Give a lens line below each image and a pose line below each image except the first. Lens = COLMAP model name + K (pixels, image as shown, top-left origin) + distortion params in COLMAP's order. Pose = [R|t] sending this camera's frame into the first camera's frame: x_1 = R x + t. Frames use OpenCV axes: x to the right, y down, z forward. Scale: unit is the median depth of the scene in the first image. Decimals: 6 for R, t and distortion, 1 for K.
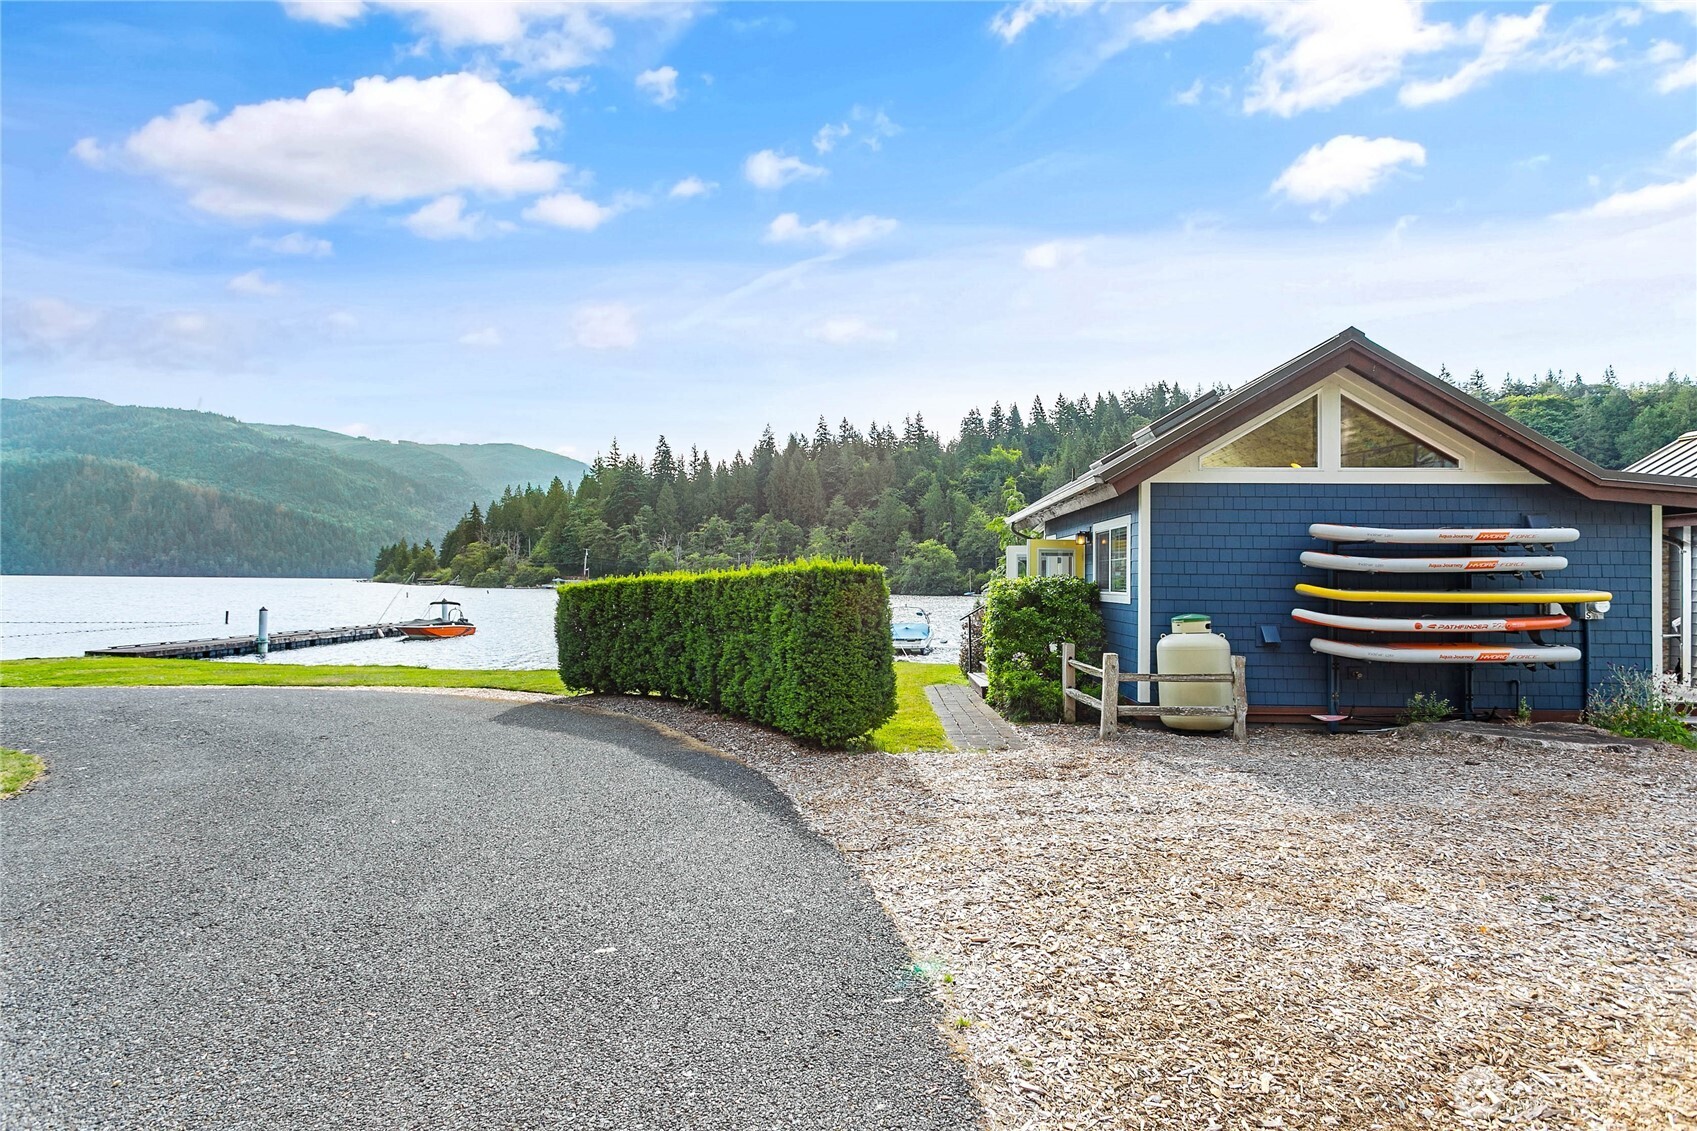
lens RADIAL K [[814.8, 0, 850.5], [0, 814.8, 574.7], [0, 0, 1]] dist [0.008297, 0.000525]
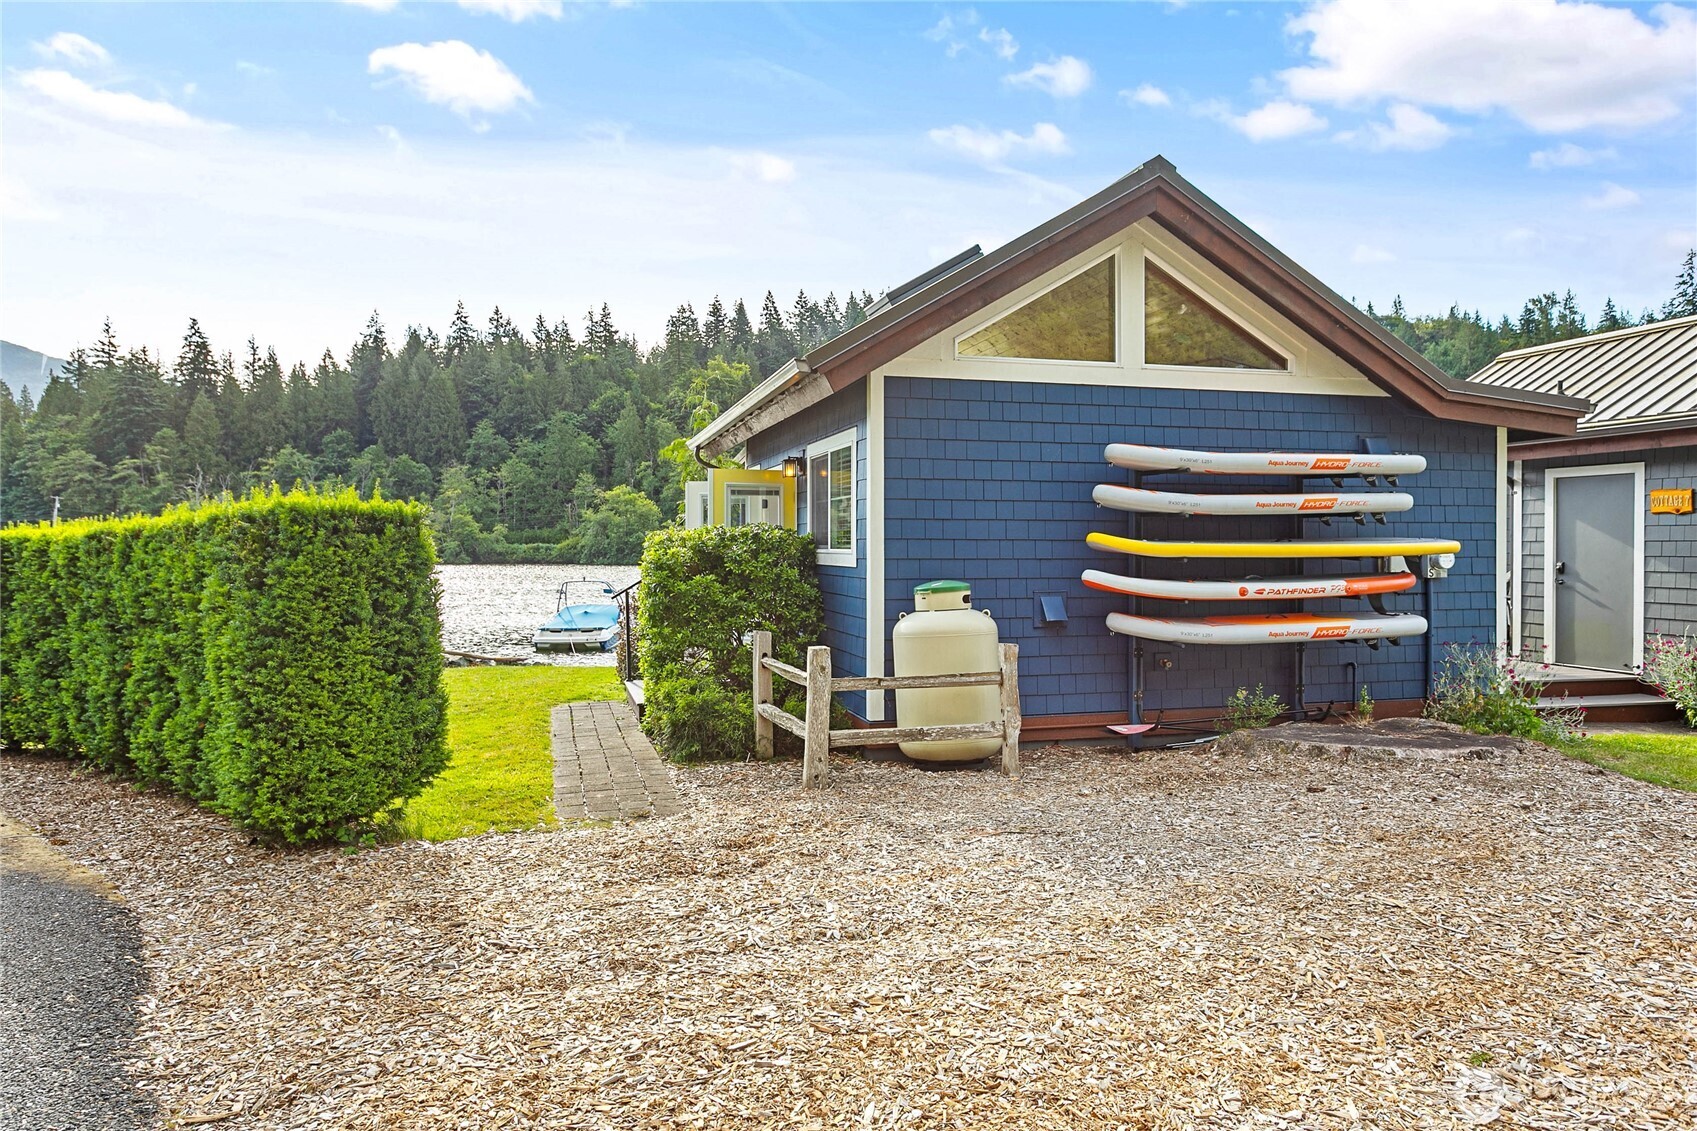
lens RADIAL K [[1120.3, 0, 862.5], [0, 1120.3, 564.3], [0, 0, 1]] dist [-0.021872, 0.026528]
pose [[0.954368, -0.013435, 0.298331, 0.092109], [0.005888, 0.999640, 0.026184, 0.011631], [-0.298576, -0.023233, 0.954103, 0.173222]]
